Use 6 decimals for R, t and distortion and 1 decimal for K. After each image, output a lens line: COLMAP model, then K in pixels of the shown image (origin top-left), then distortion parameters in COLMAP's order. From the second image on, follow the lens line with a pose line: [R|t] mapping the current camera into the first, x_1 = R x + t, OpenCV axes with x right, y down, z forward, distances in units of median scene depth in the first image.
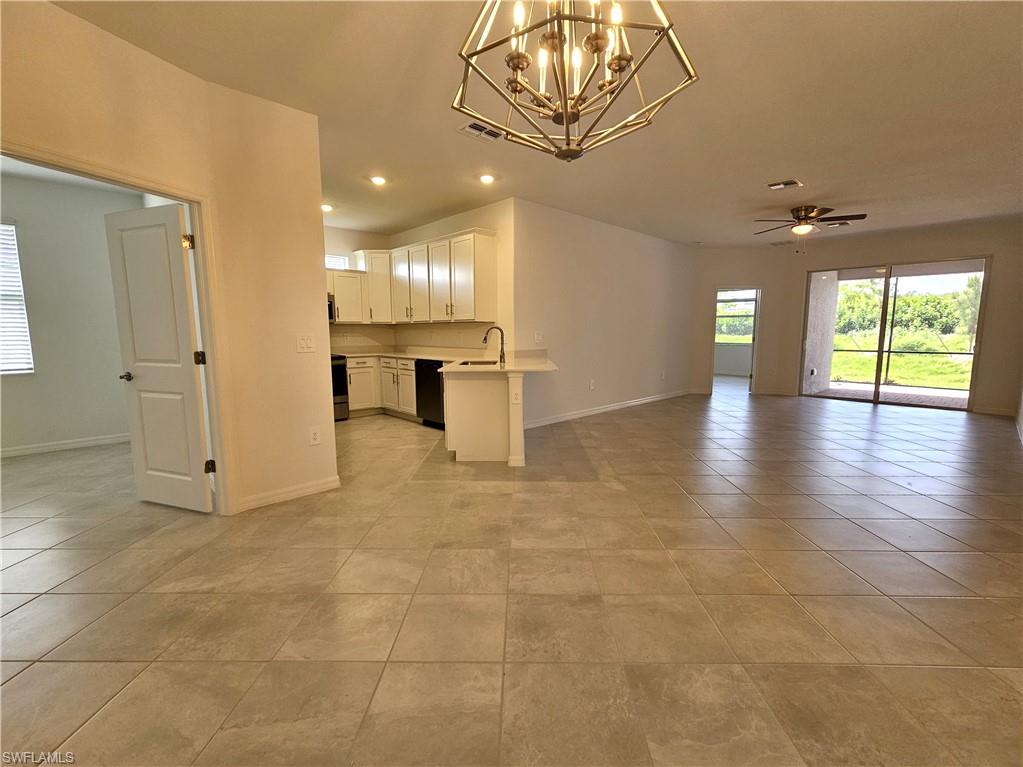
lens RADIAL K [[437.4, 0, 514.7], [0, 437.4, 391.0], [0, 0, 1]] dist [-0.010329, -0.000023]
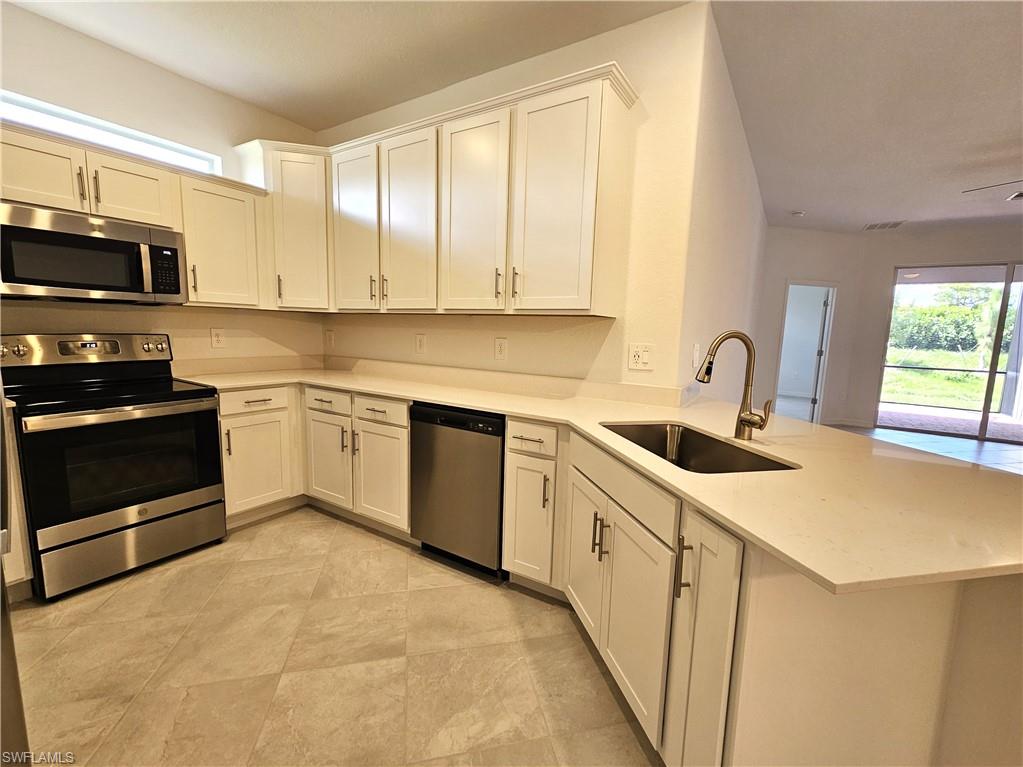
lens RADIAL K [[437.4, 0, 514.7], [0, 437.4, 391.0], [0, 0, 1]] dist [-0.010329, -0.000023]
pose [[0.969092, -0.001296, 0.246698, -0.214909], [-0.000261, 0.999980, 0.006278, -0.077509], [-0.246701, -0.006148, 0.969072, 0.531588]]
